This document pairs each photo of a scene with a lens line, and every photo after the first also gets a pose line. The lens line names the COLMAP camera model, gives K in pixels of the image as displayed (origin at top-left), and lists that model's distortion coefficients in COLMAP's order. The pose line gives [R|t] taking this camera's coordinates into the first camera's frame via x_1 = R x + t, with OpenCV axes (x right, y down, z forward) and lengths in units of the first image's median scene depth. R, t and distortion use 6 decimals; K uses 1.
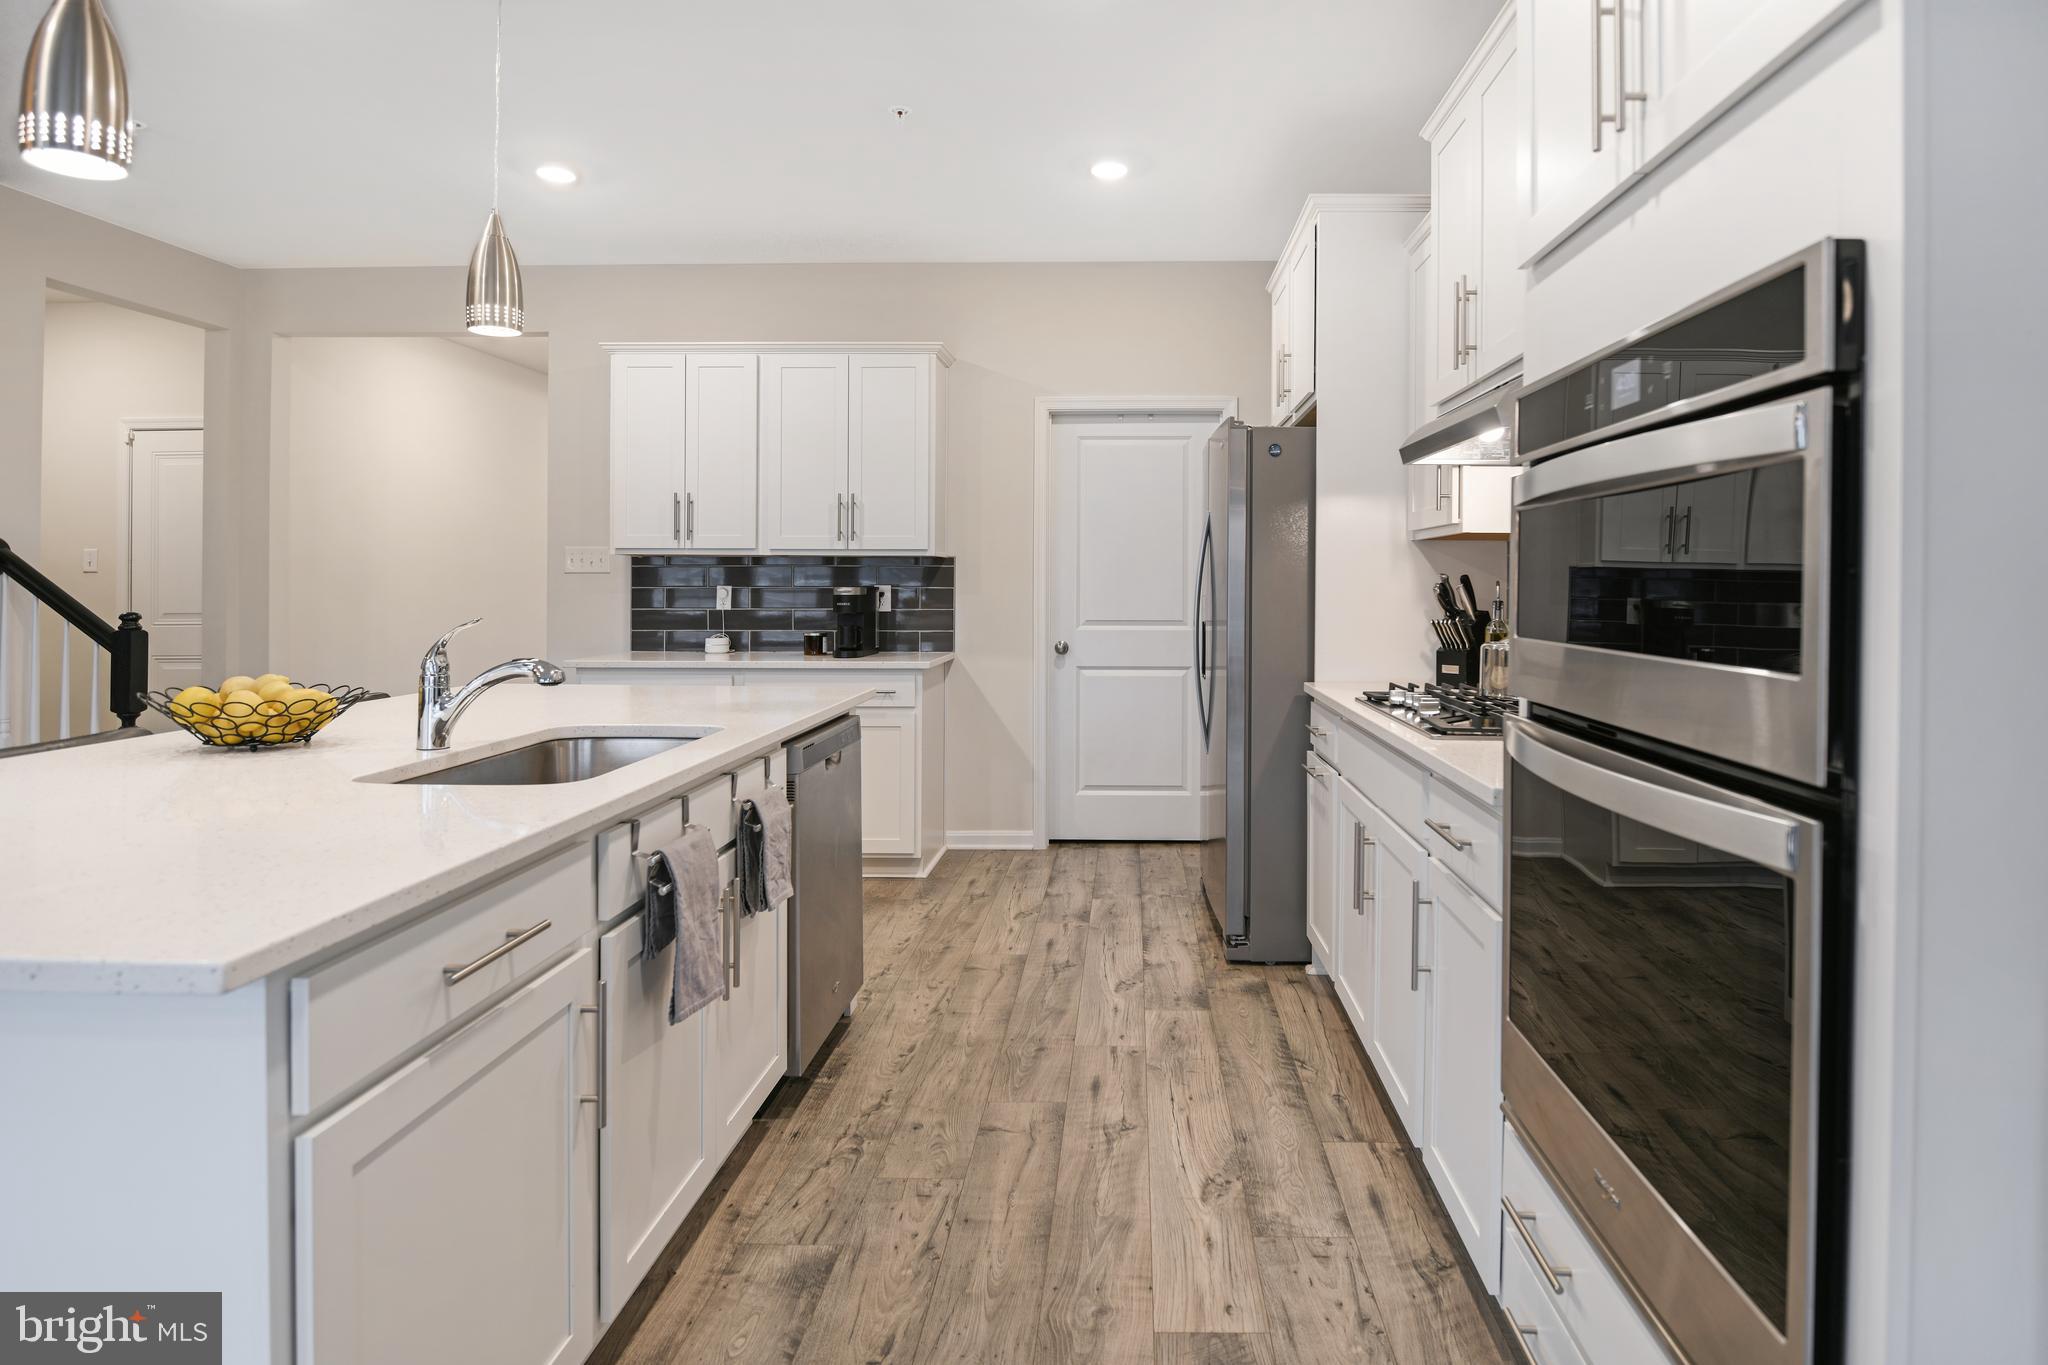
lens RADIAL K [[1106.8, 0, 1092.2], [0, 1106.8, 588.2], [0, 0, 1]] dist [0.020959, -0.000052]
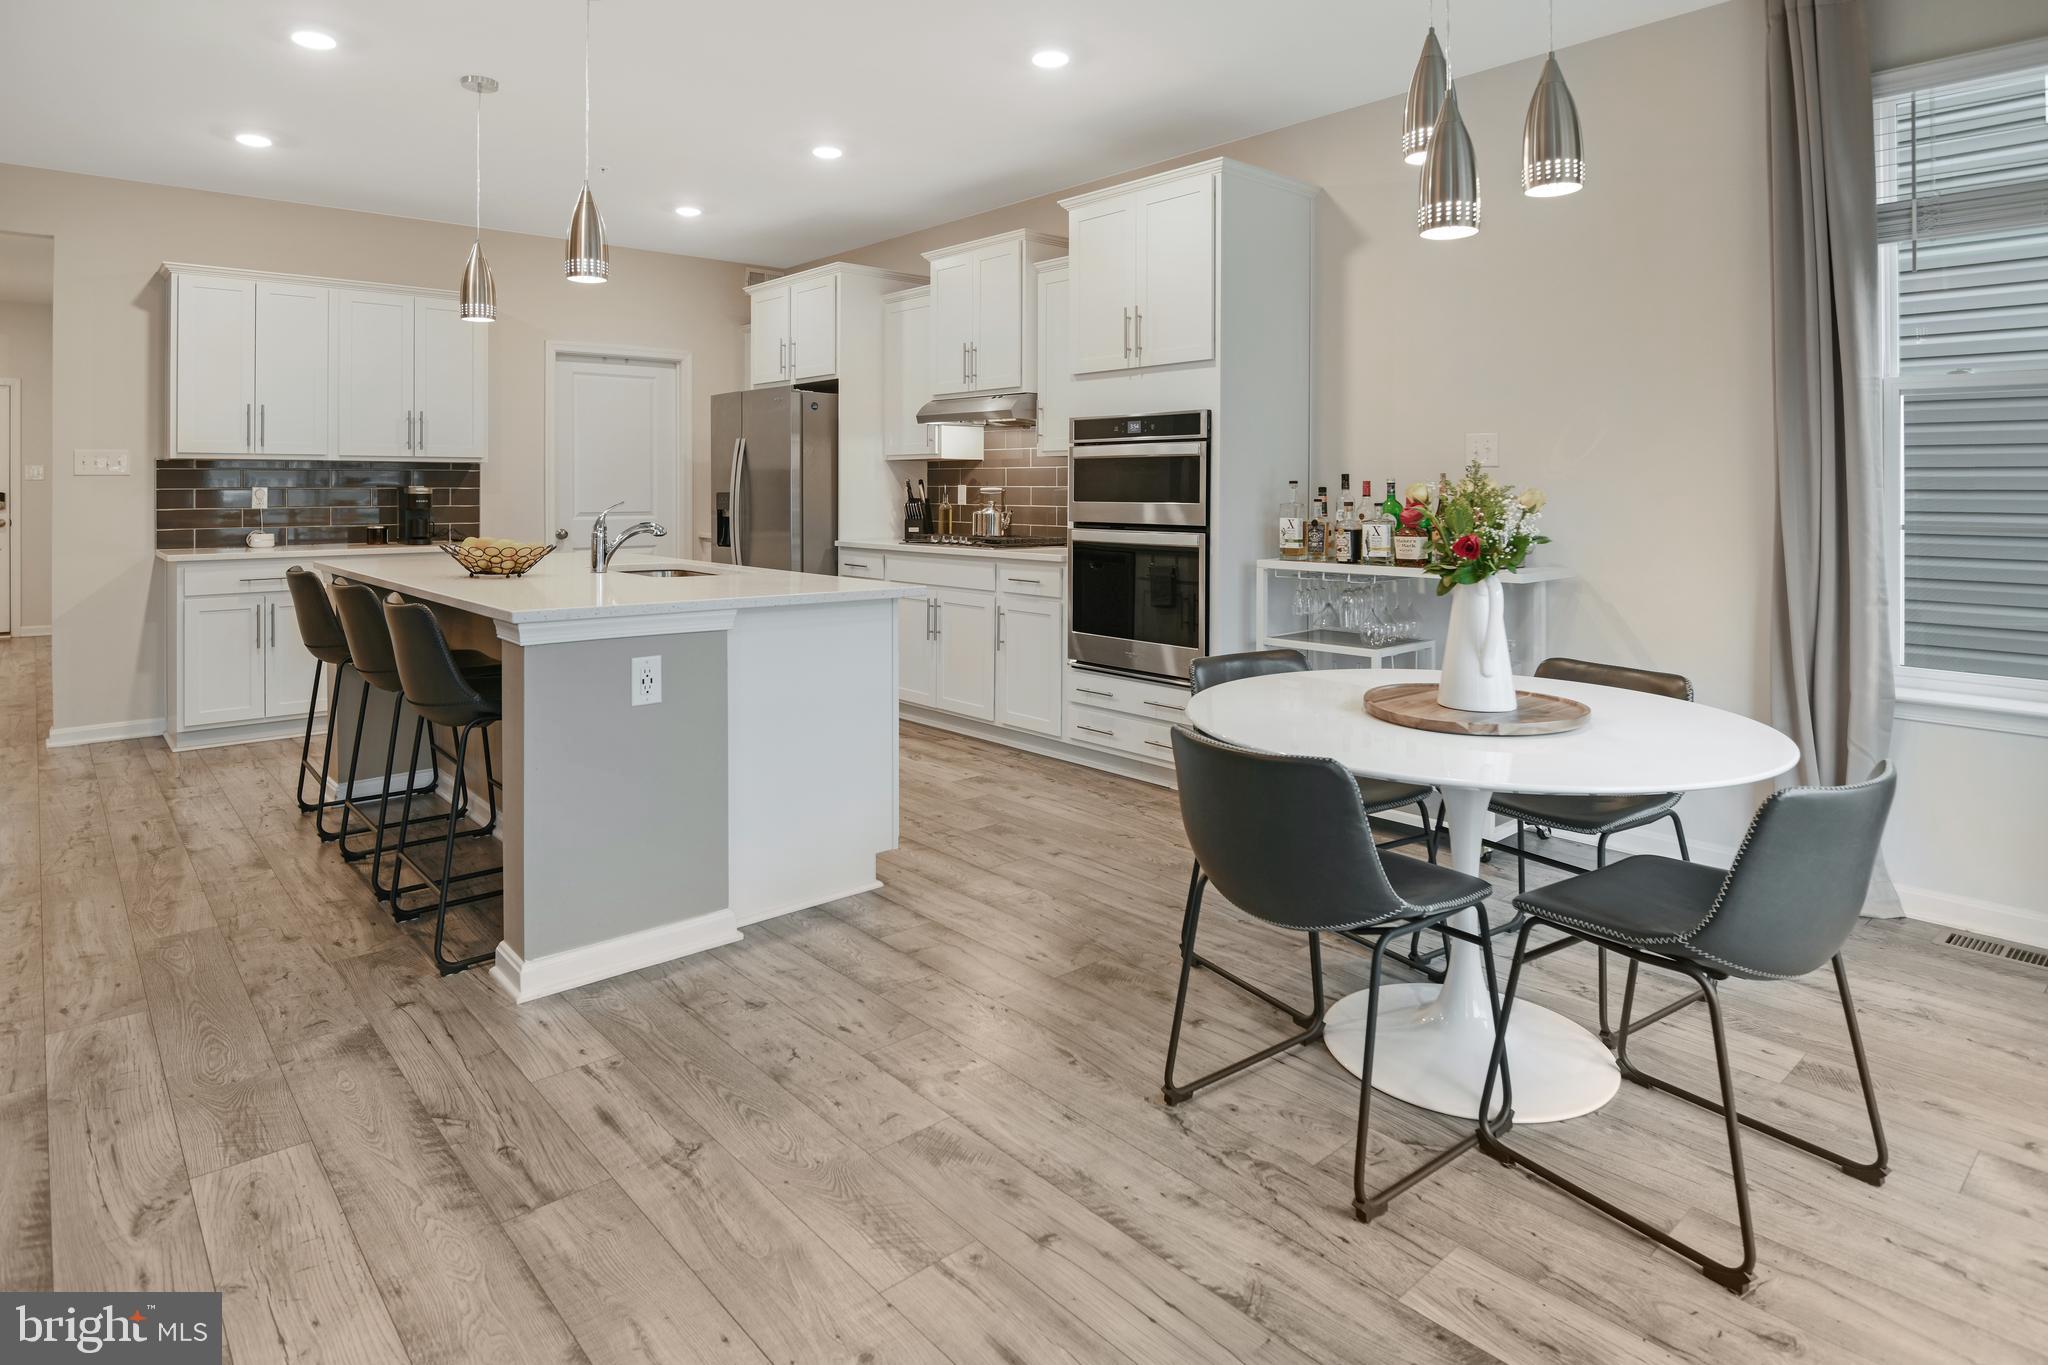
lens RADIAL K [[1144.2, 0, 1003.0], [0, 1144.2, 505.4], [0, 0, 1]] dist [-0.005864, -0.001182]
pose [[0.737838, -0.011789, 0.674875, -0.630925], [0.003742, 0.999904, 0.013375, 0.004507], [-0.674967, -0.007343, 0.737811, -0.387589]]
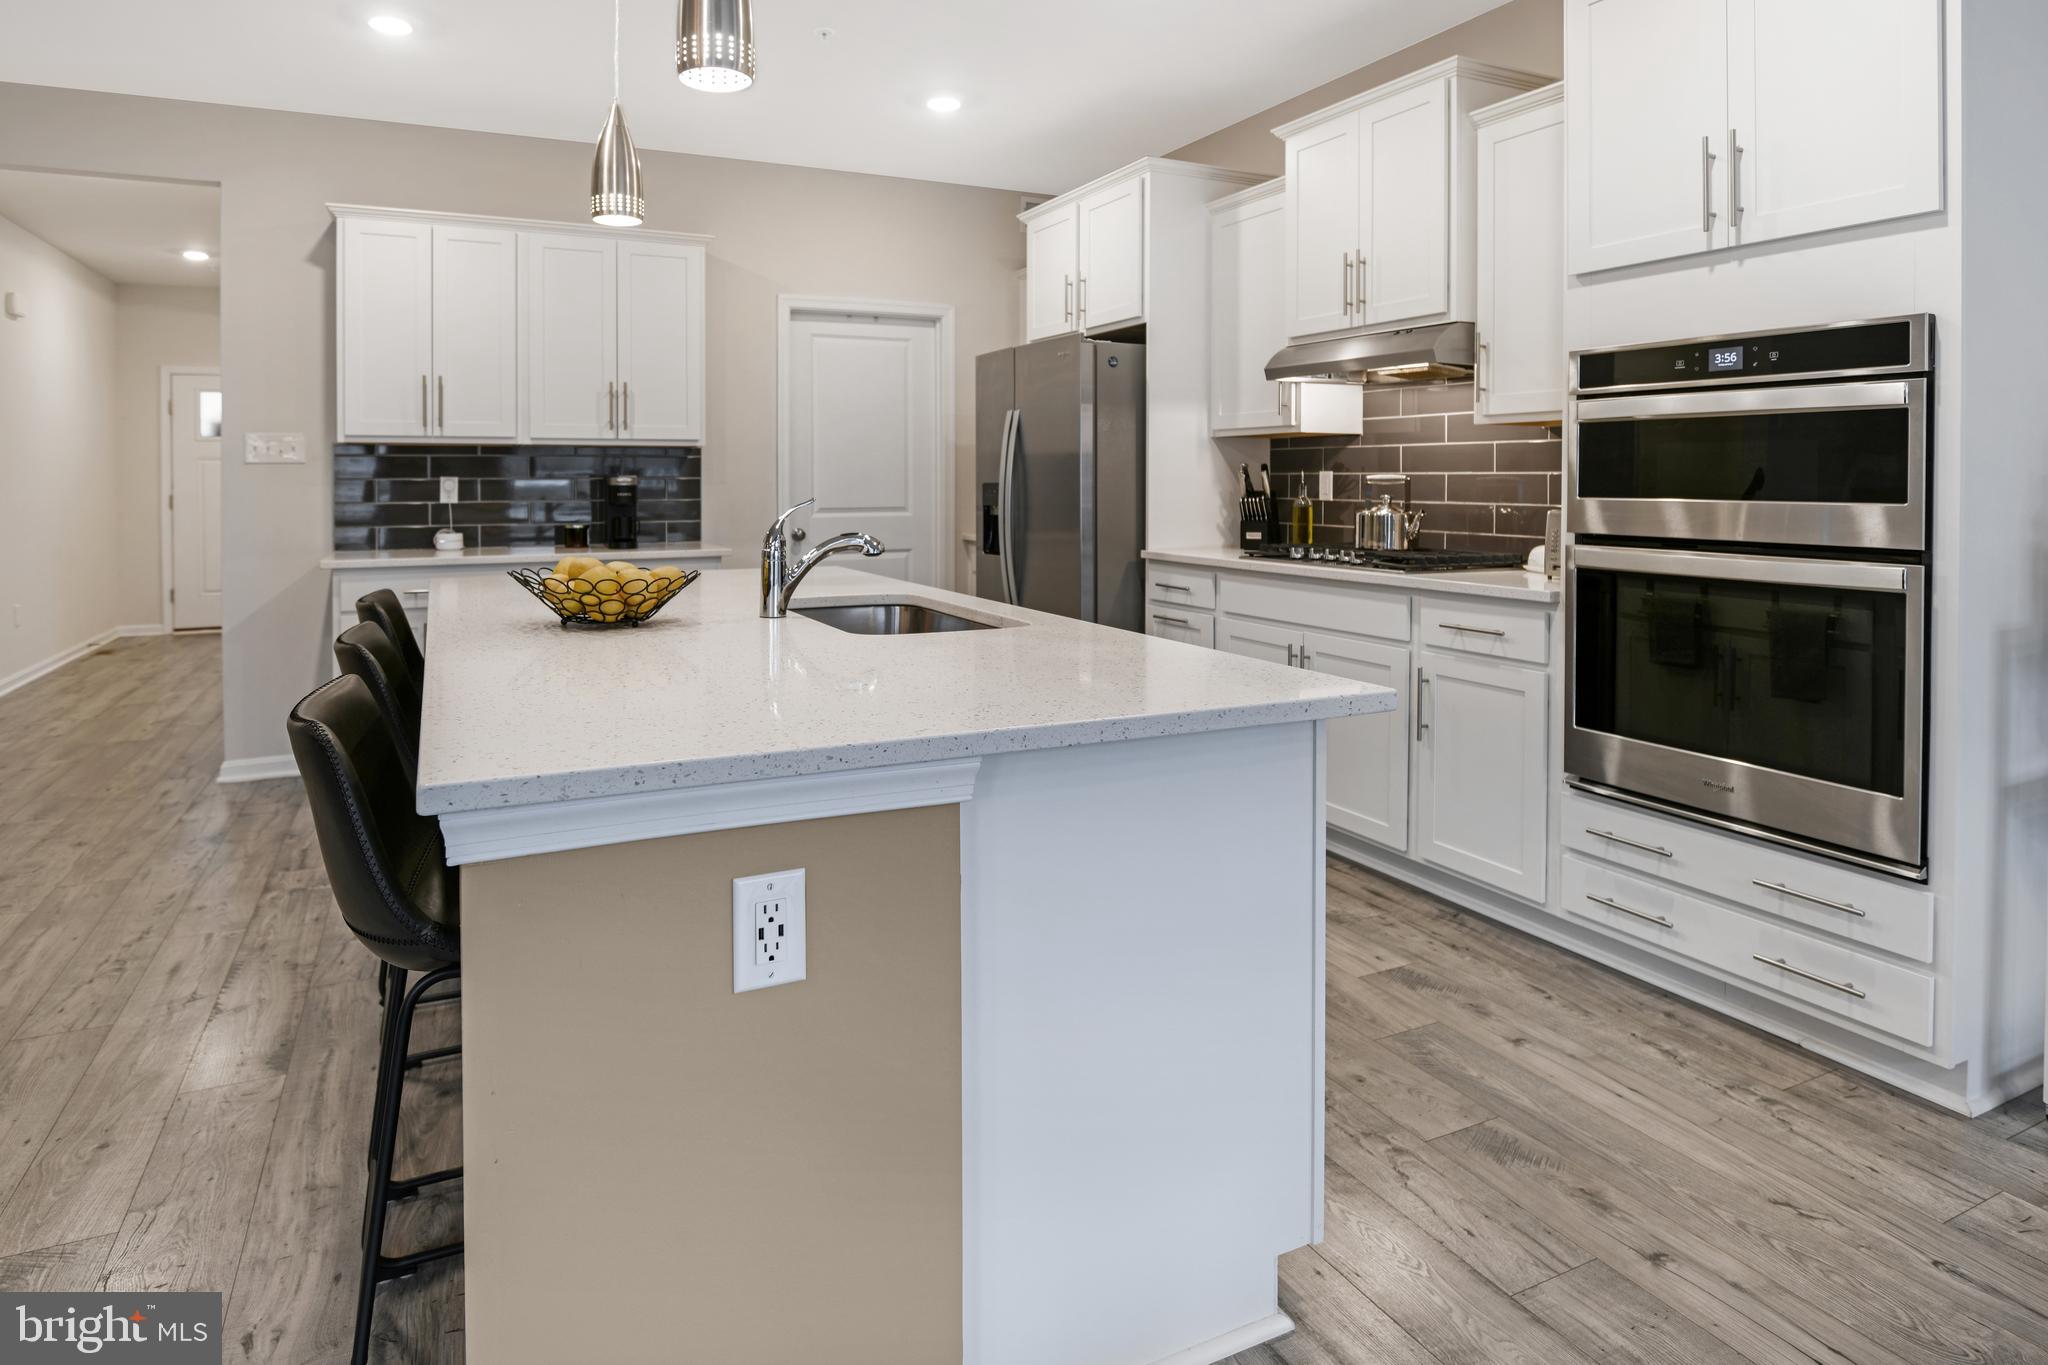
lens RADIAL K [[1133.3, 0, 963.3], [0, 1133.3, 497.5], [0, 0, 1]] dist [-0.015531, -0.001049]
pose [[0.894026, -0.011517, 0.447867, -0.422906], [0.005783, 0.999883, 0.014169, 0.004819], [-0.447978, -0.010078, 0.893988, -0.035962]]
